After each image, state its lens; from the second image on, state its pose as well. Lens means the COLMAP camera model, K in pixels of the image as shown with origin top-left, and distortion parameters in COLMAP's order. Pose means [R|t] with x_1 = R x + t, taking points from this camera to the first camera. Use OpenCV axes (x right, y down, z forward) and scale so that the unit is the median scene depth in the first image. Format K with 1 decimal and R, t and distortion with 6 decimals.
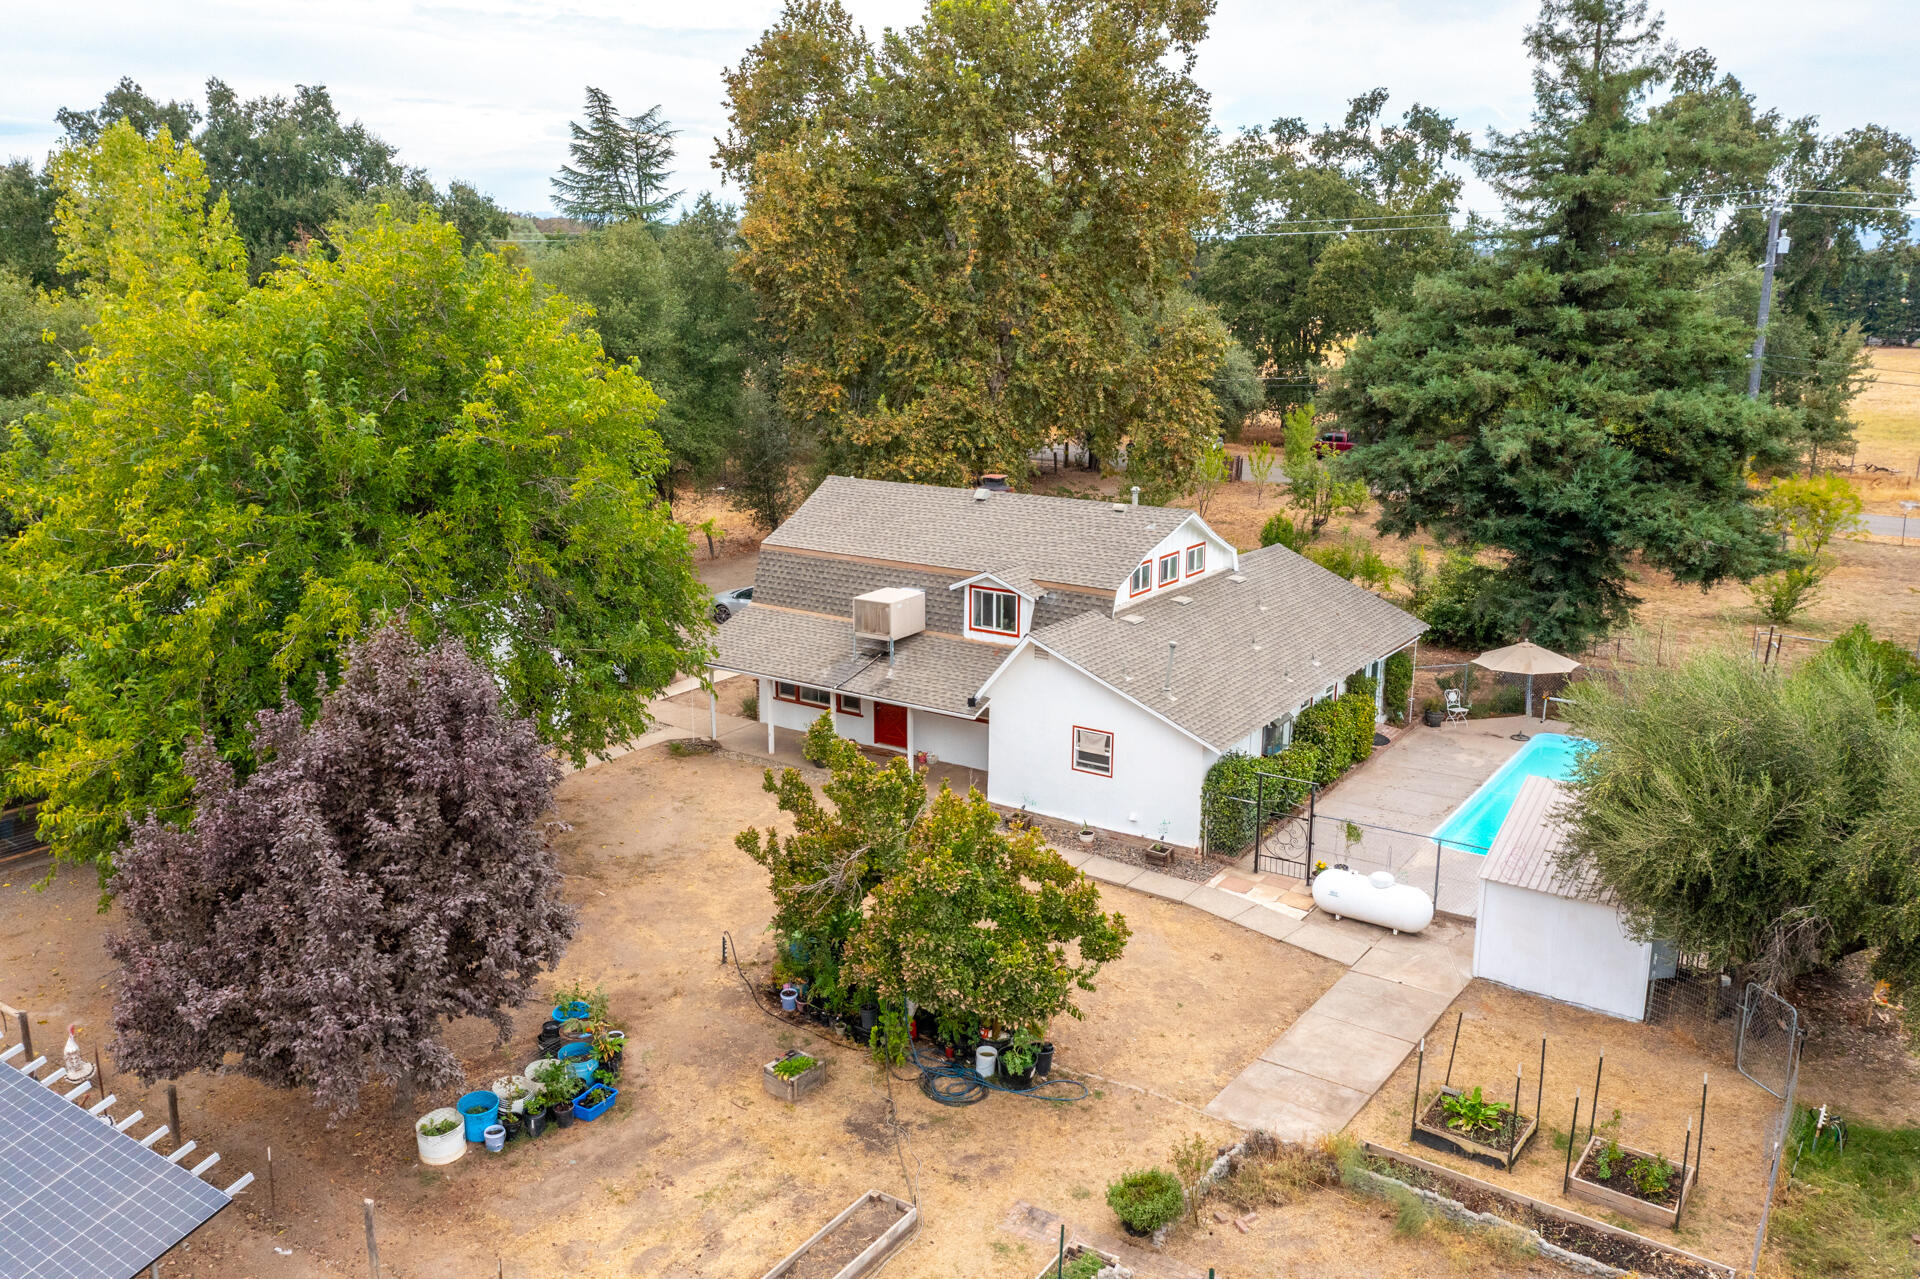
lens RADIAL K [[1525.7, 0, 954.5], [0, 1525.7, 645.6], [0, 0, 1]] dist [-0.005322, 0.016607]
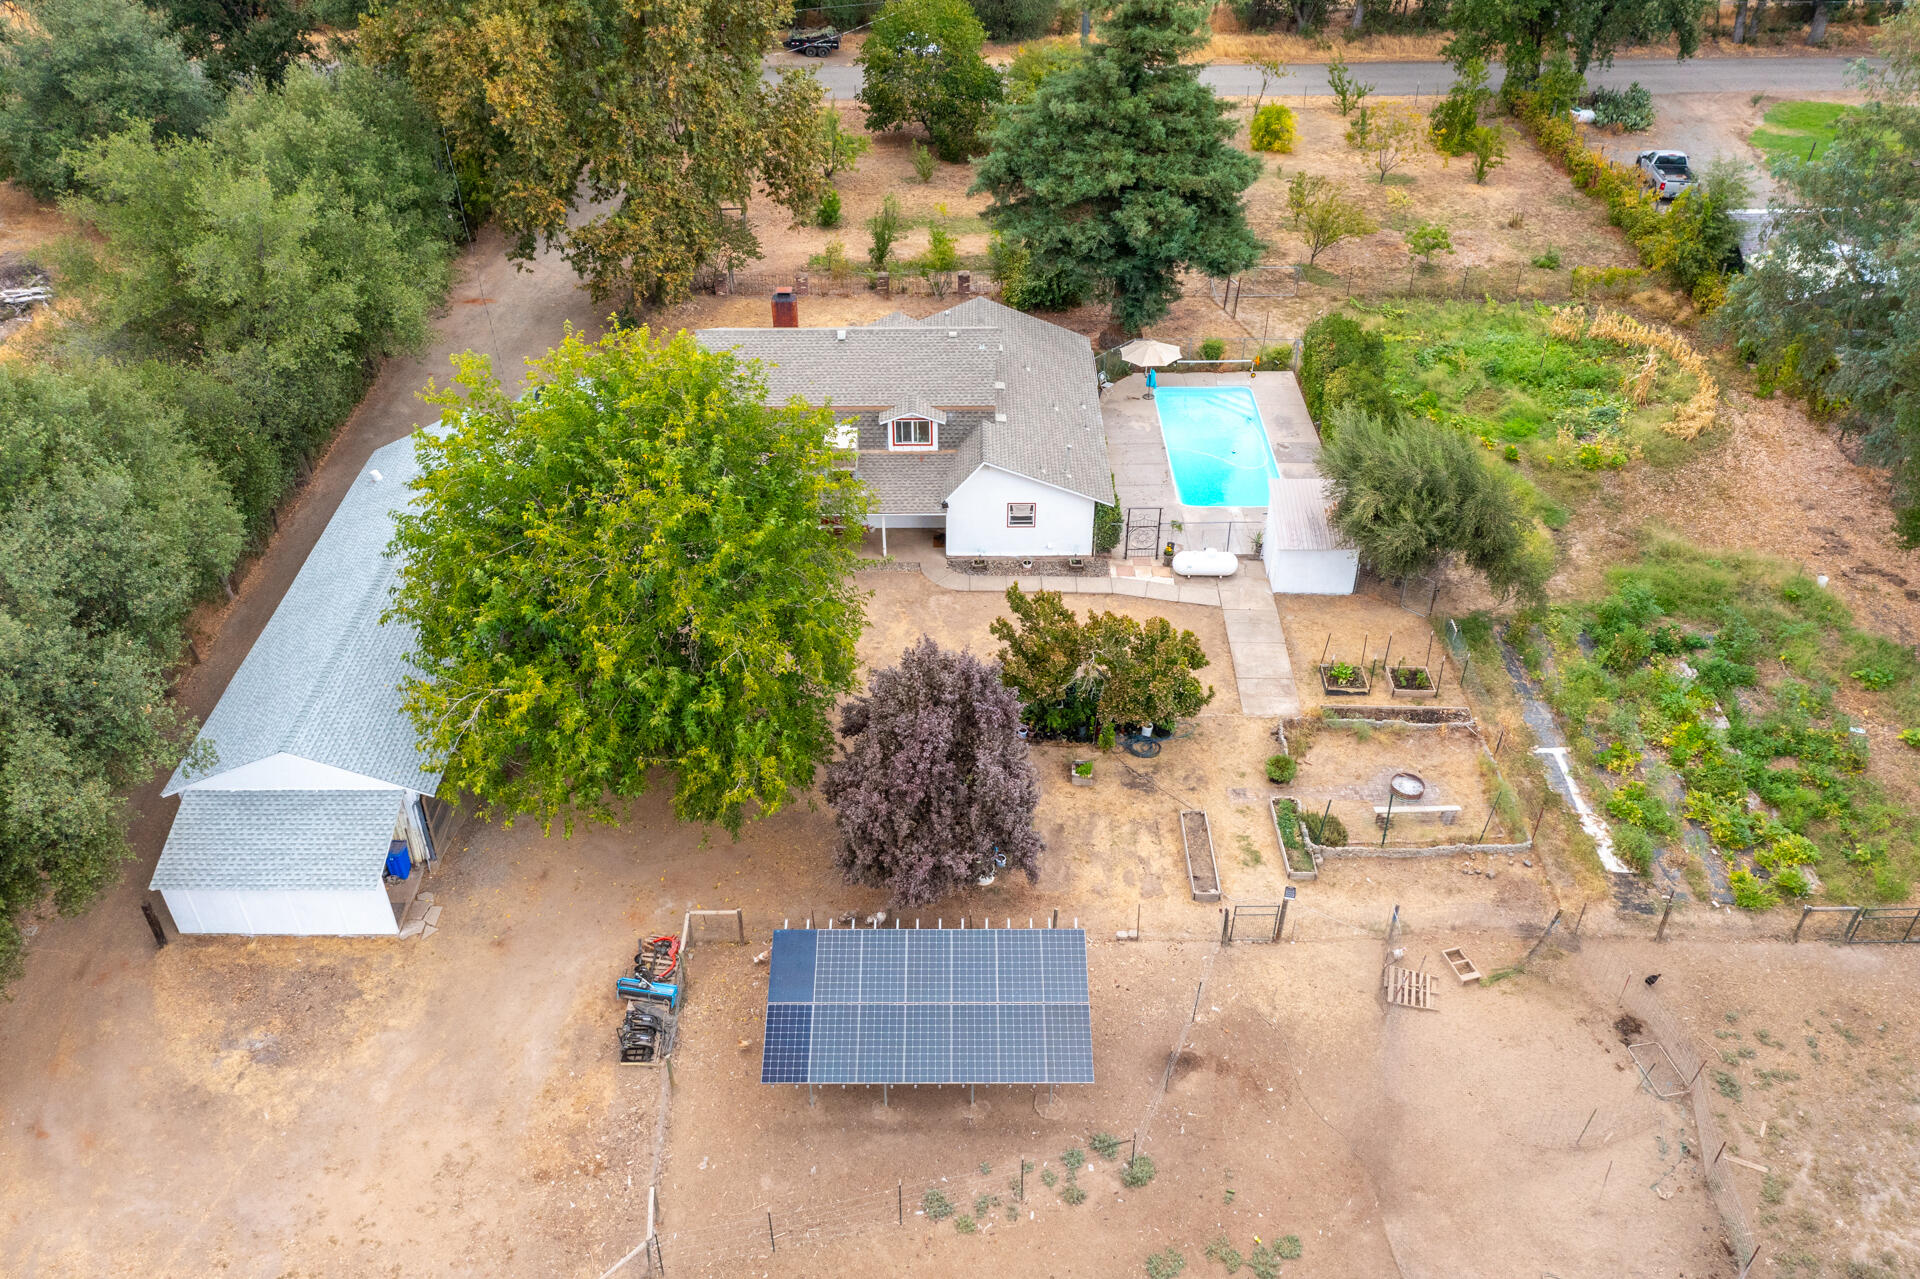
lens RADIAL K [[1525.7, 0, 954.5], [0, 1525.7, 645.6], [0, 0, 1]] dist [-0.005322, 0.016607]
pose [[0.827671, -0.340734, 0.445938, -0.622537], [0.141740, 0.895750, 0.421357, -0.421374], [-0.543019, -0.285538, 0.789682, -0.248870]]
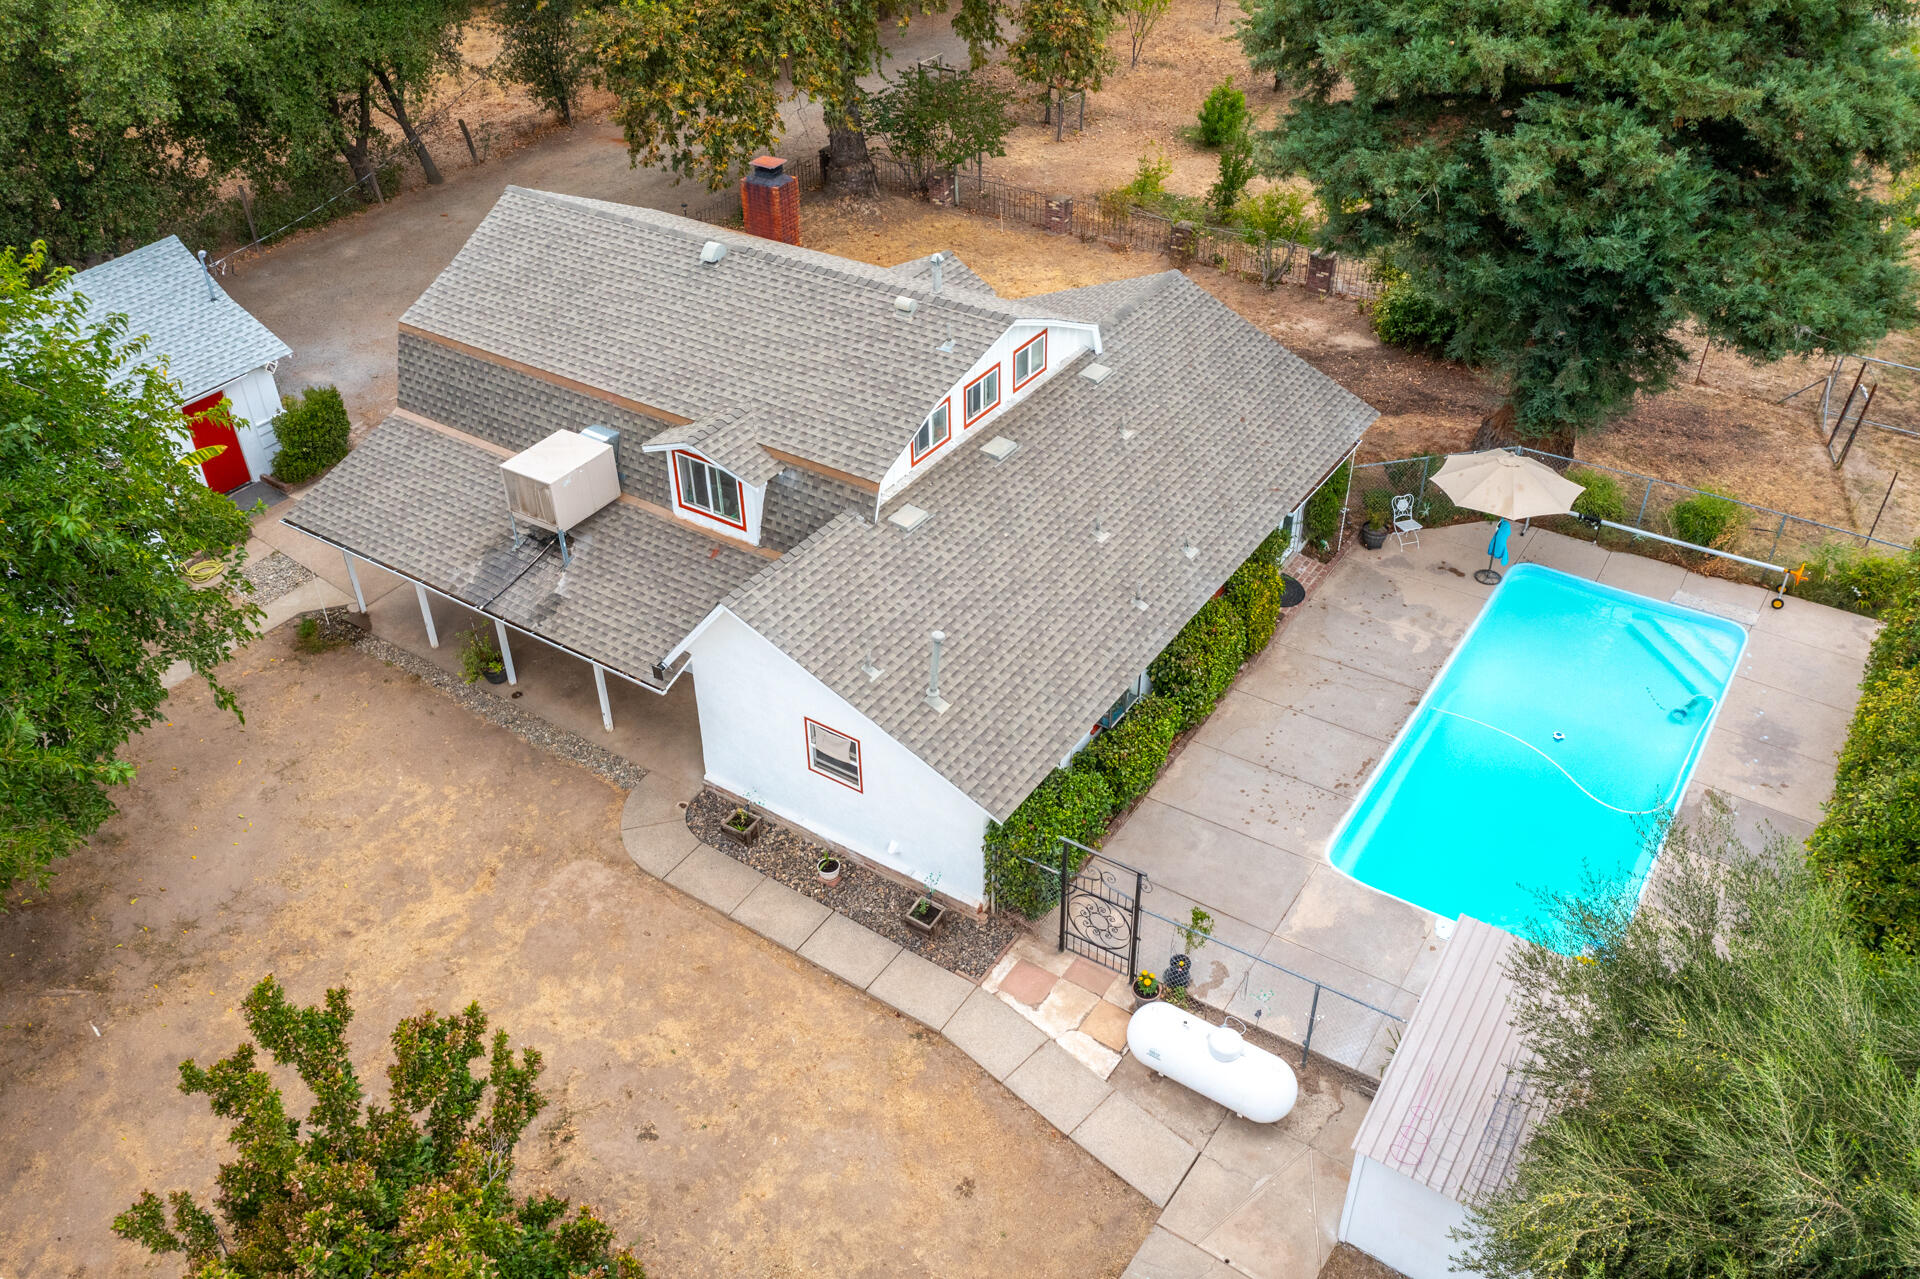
lens RADIAL K [[1504.6, 0, 956.6], [0, 1504.6, 651.8], [0, 0, 1]] dist [-0.000939, -0.008201]
pose [[0.999823, -0.018804, -0.001141, 0.121242], [0.017767, 0.921071, 0.388990, -0.191007], [-0.006264, -0.388941, 0.921241, 0.335833]]
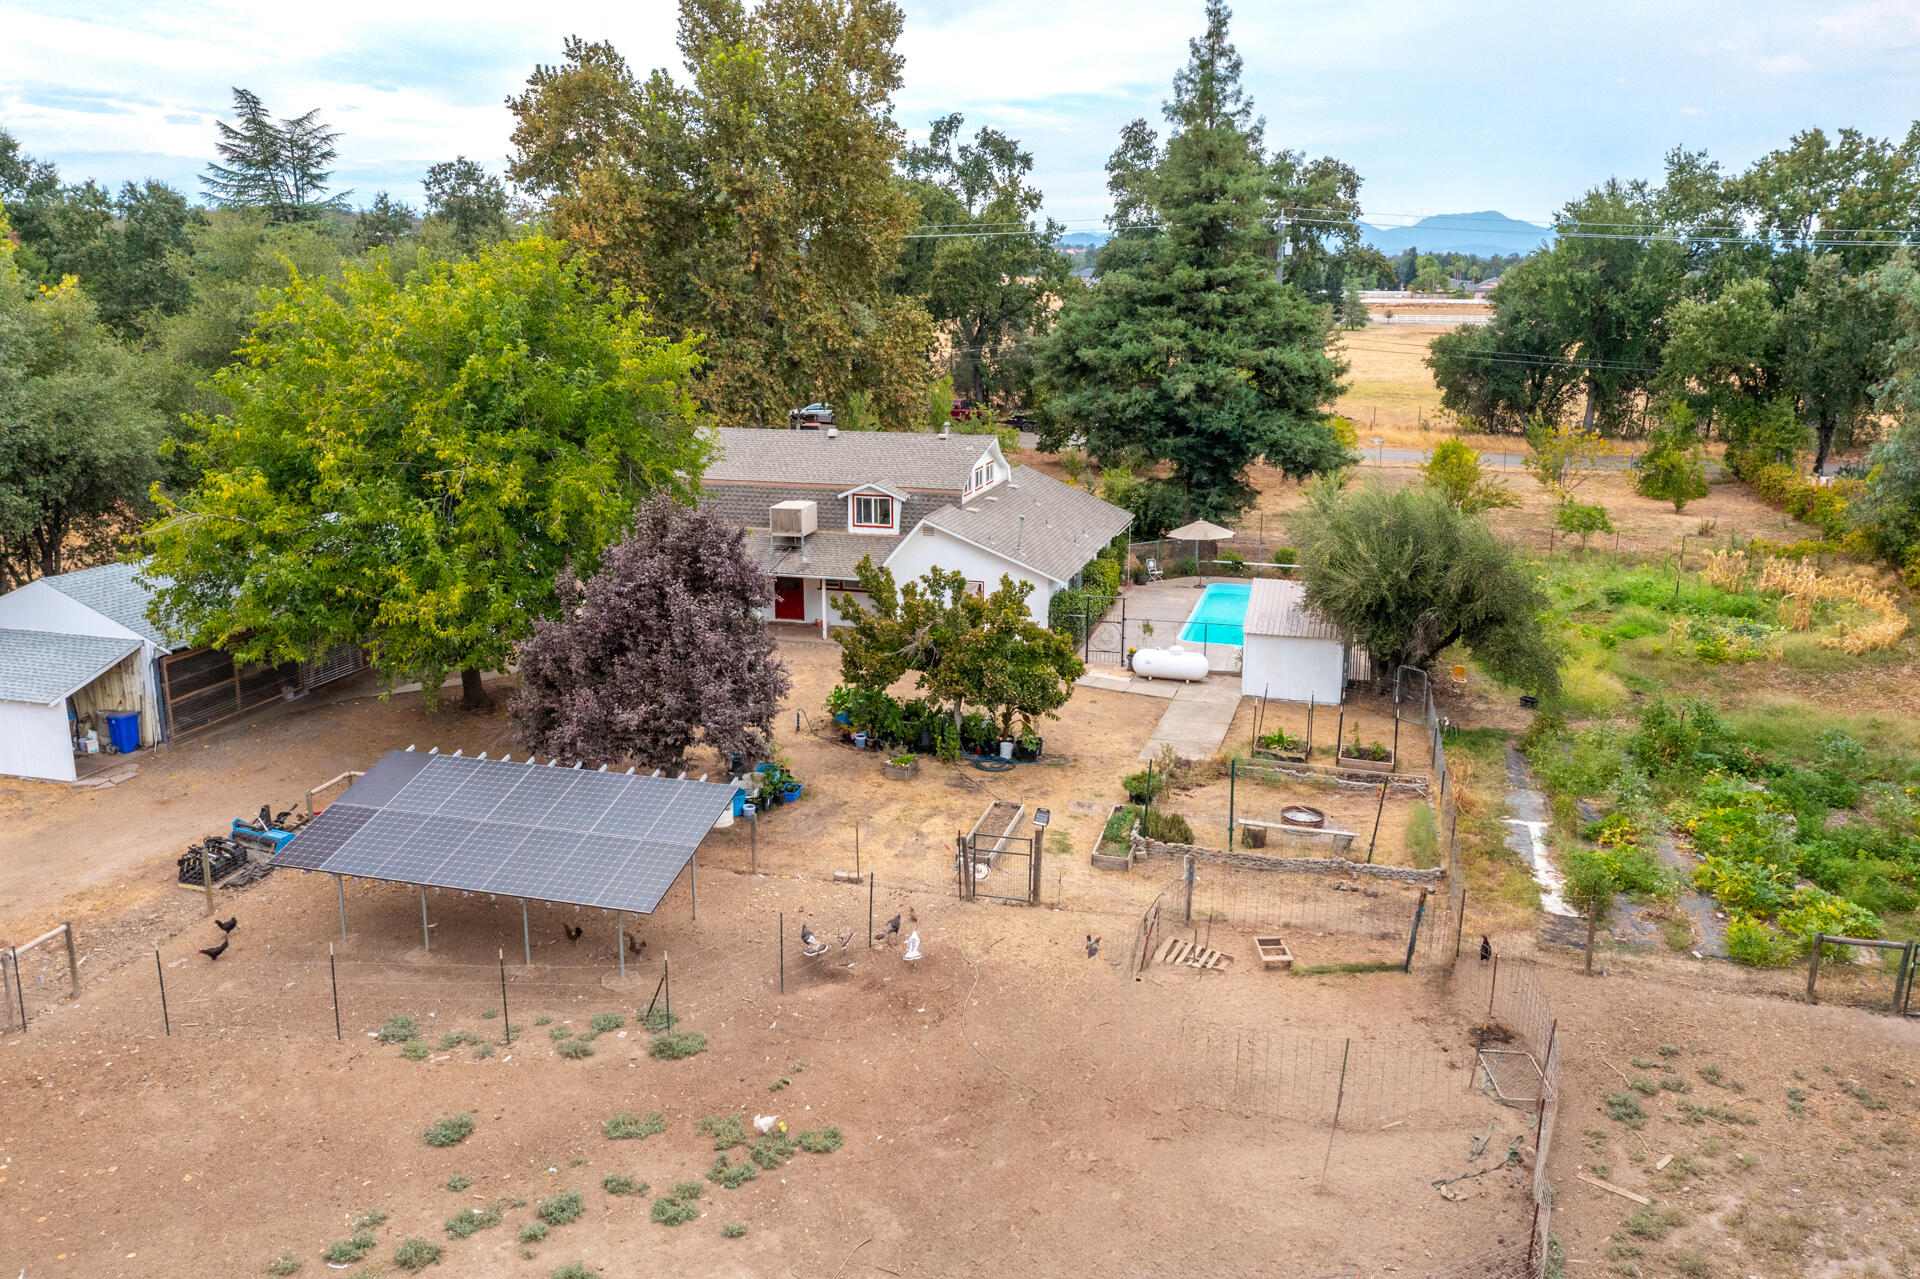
lens RADIAL K [[1525.7, 0, 954.5], [0, 1525.7, 645.6], [0, 0, 1]] dist [-0.005322, 0.016607]
pose [[0.947266, -0.077149, 0.311023, -0.317893], [0.075947, 0.996984, 0.015993, 0.076523], [-0.311319, 0.008471, 0.950268, -0.325614]]
